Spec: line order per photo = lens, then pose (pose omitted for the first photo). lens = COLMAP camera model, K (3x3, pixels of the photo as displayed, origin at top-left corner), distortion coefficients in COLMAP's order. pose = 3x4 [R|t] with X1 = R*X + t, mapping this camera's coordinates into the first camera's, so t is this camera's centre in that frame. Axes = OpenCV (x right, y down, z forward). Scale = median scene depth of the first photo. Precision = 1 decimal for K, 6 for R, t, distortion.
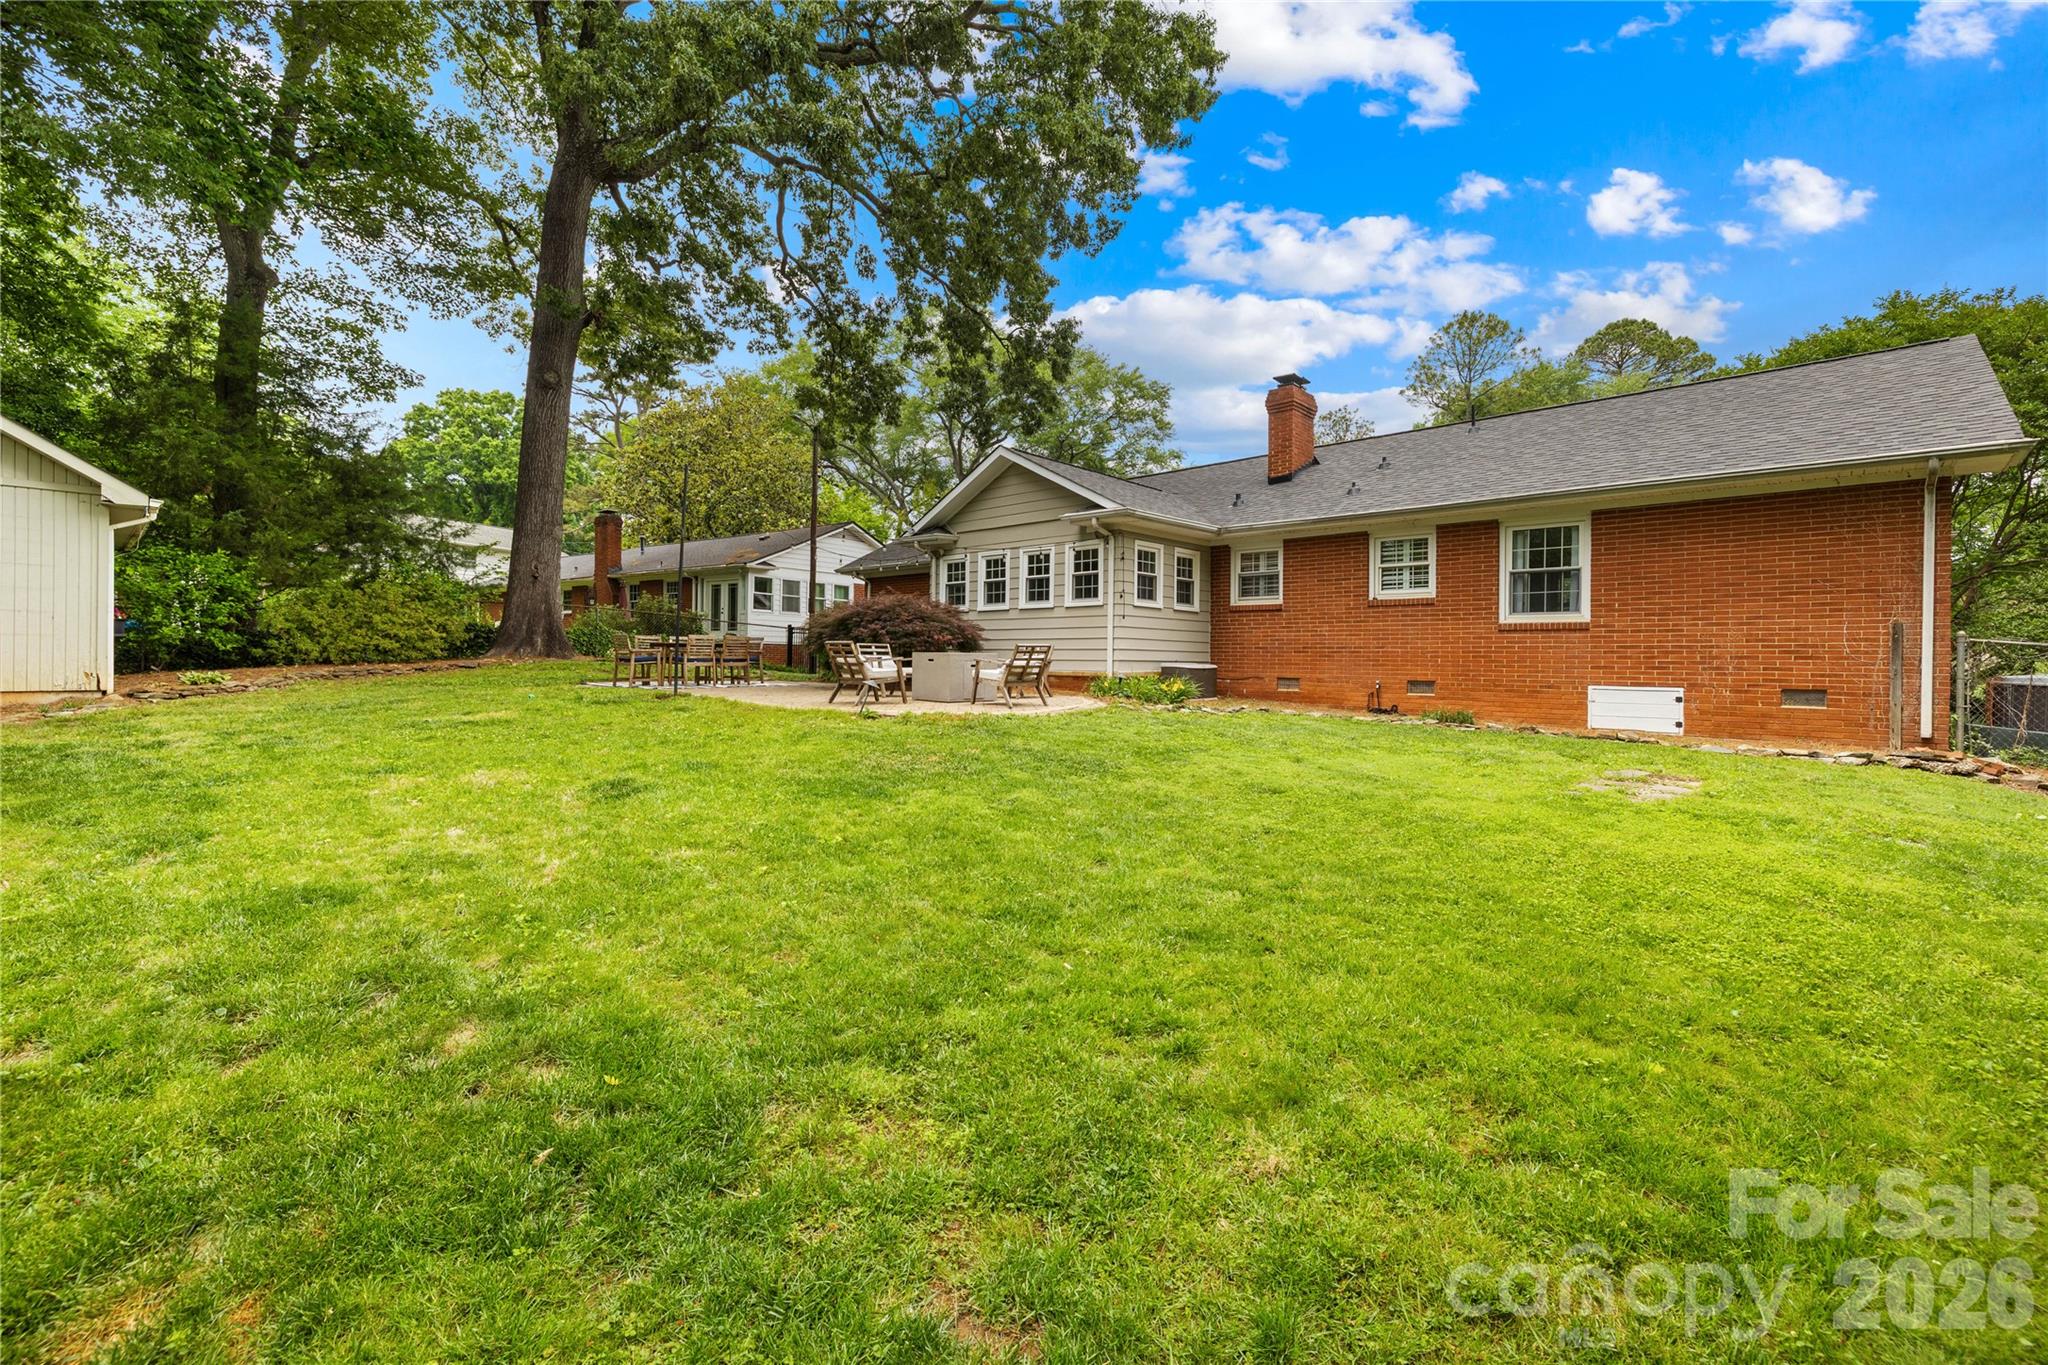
lens RADIAL K [[869.7, 0, 1024.0], [0, 869.7, 682.5], [0, 0, 1]] dist [0.002123, 0.000194]
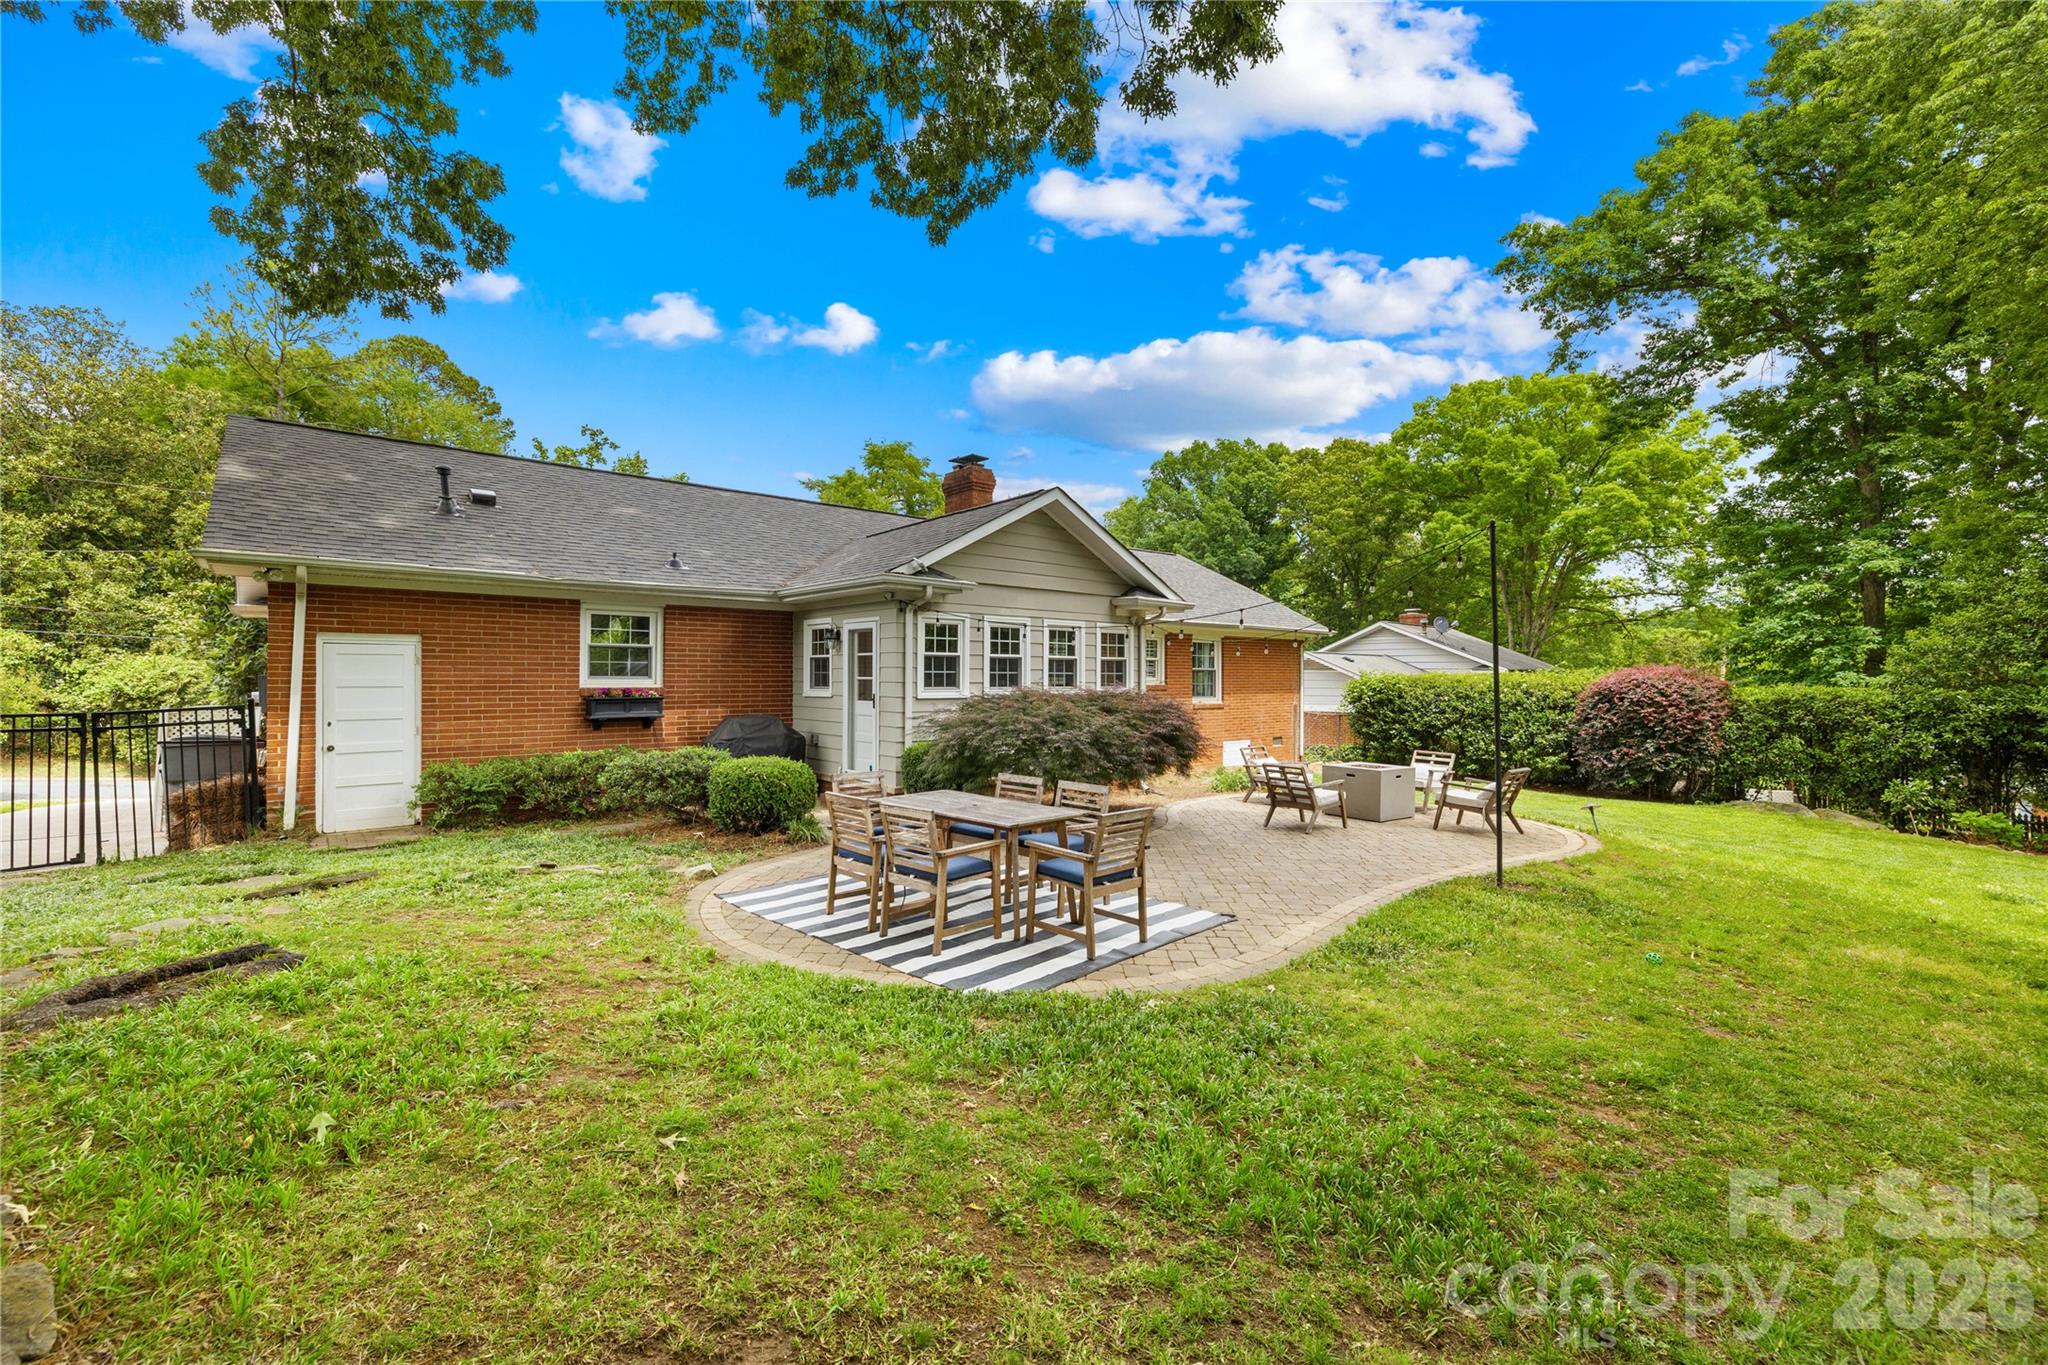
lens RADIAL K [[869.7, 0, 1024.0], [0, 869.7, 682.5], [0, 0, 1]] dist [0.002123, 0.000194]
pose [[0.096724, -0.013138, 0.995225, -0.851938], [0.025418, 0.999619, 0.010725, -0.113028], [-0.994987, 0.024259, 0.097021, 1.004990]]
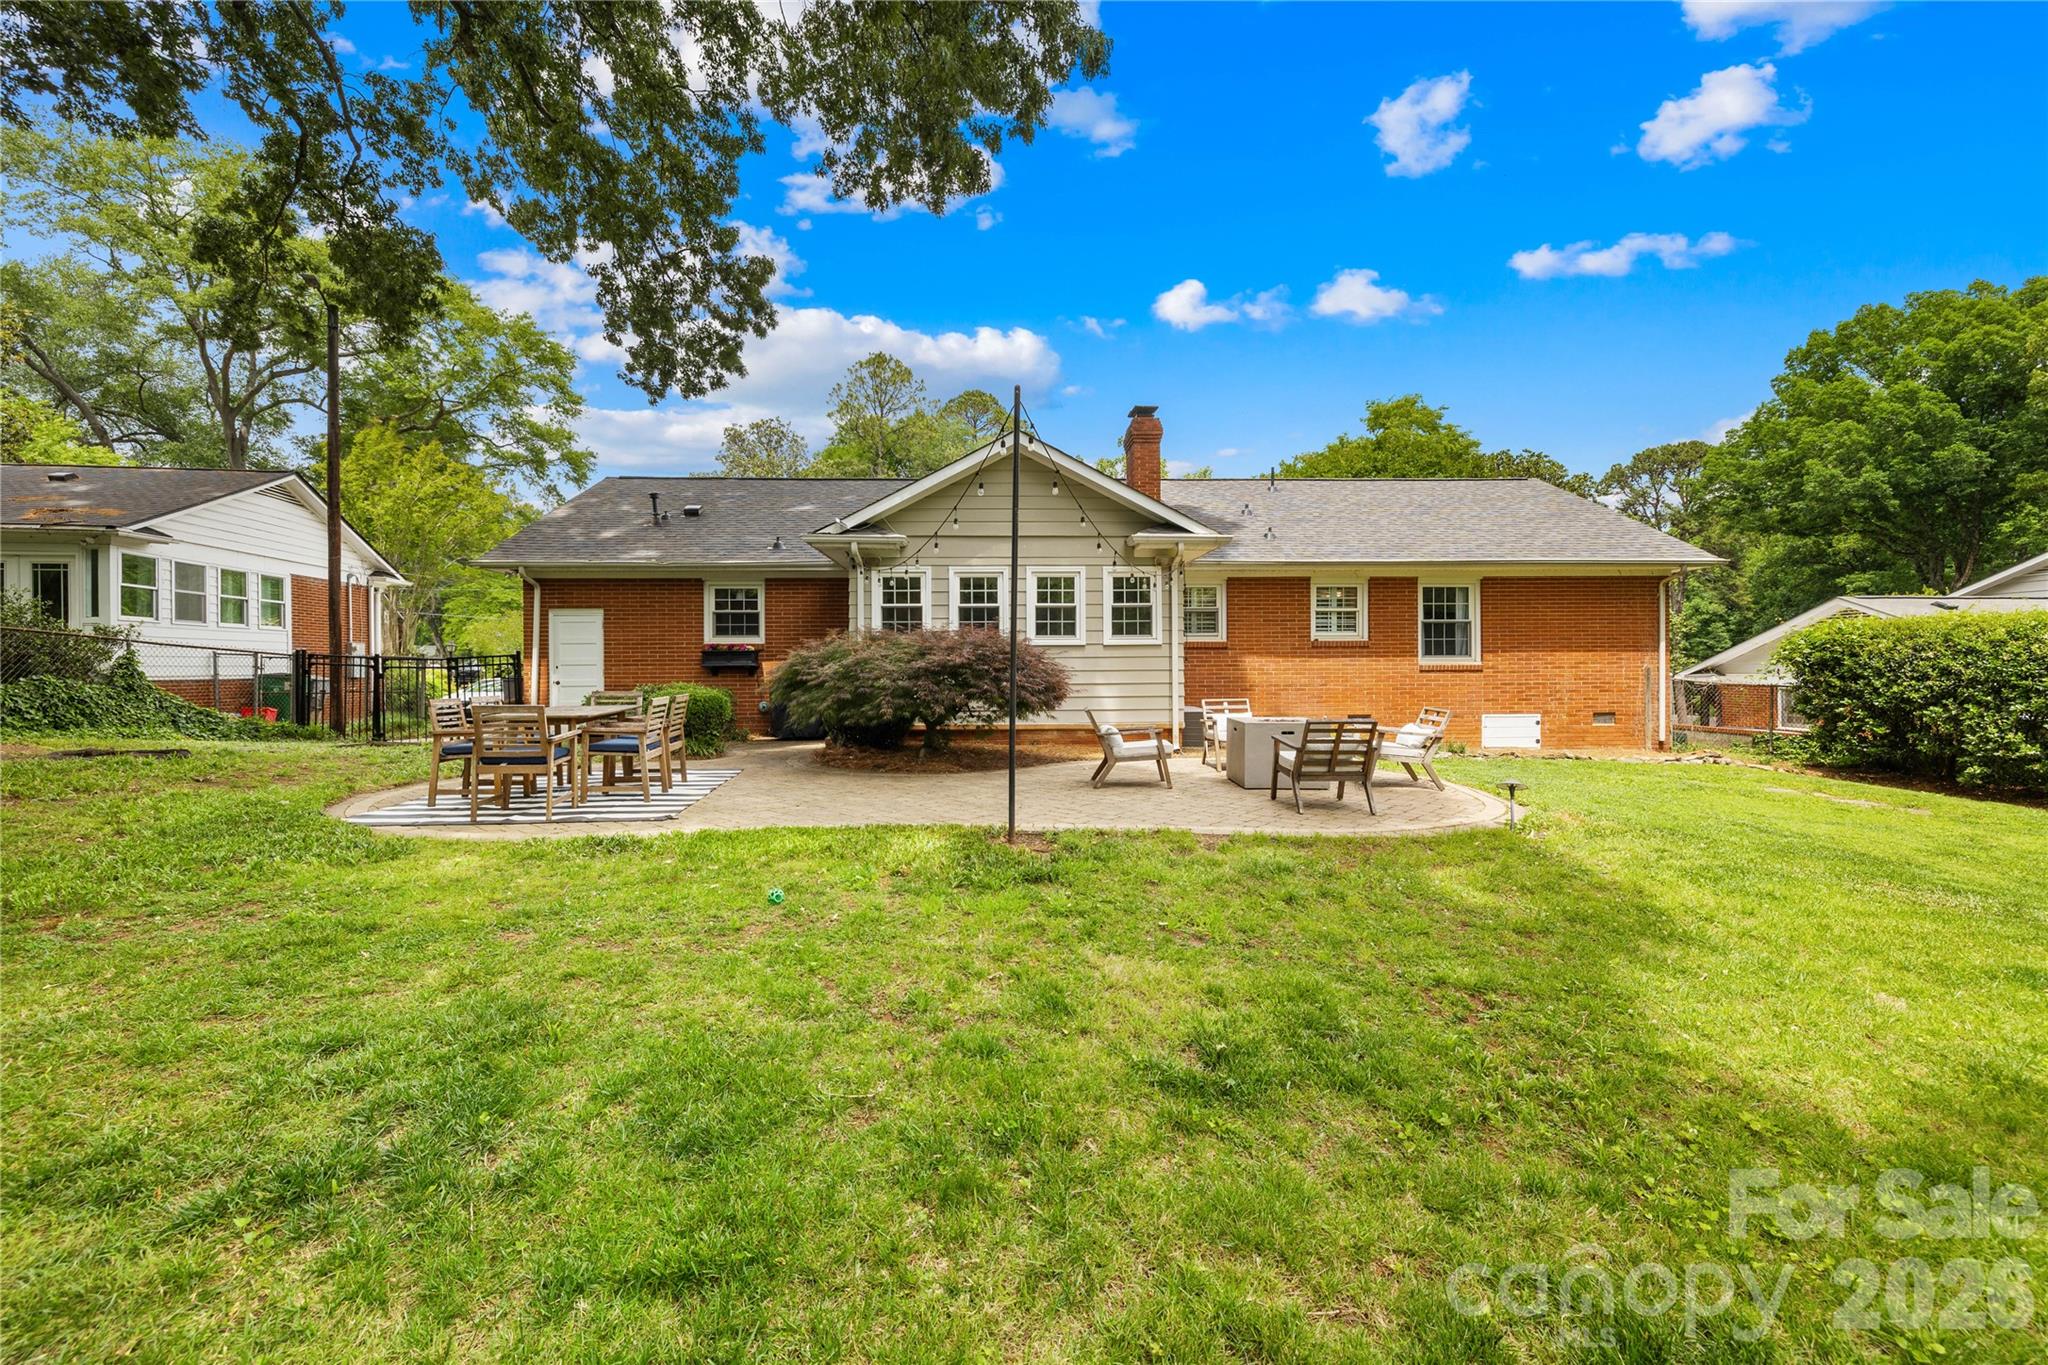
lens RADIAL K [[869.7, 0, 1024.0], [0, 869.7, 682.5], [0, 0, 1]] dist [0.002123, 0.000194]
pose [[0.700113, -0.025446, 0.713578, -0.603728], [0.031362, 0.999496, 0.004872, -0.058348], [-0.713343, 0.018968, 0.700559, 0.486364]]
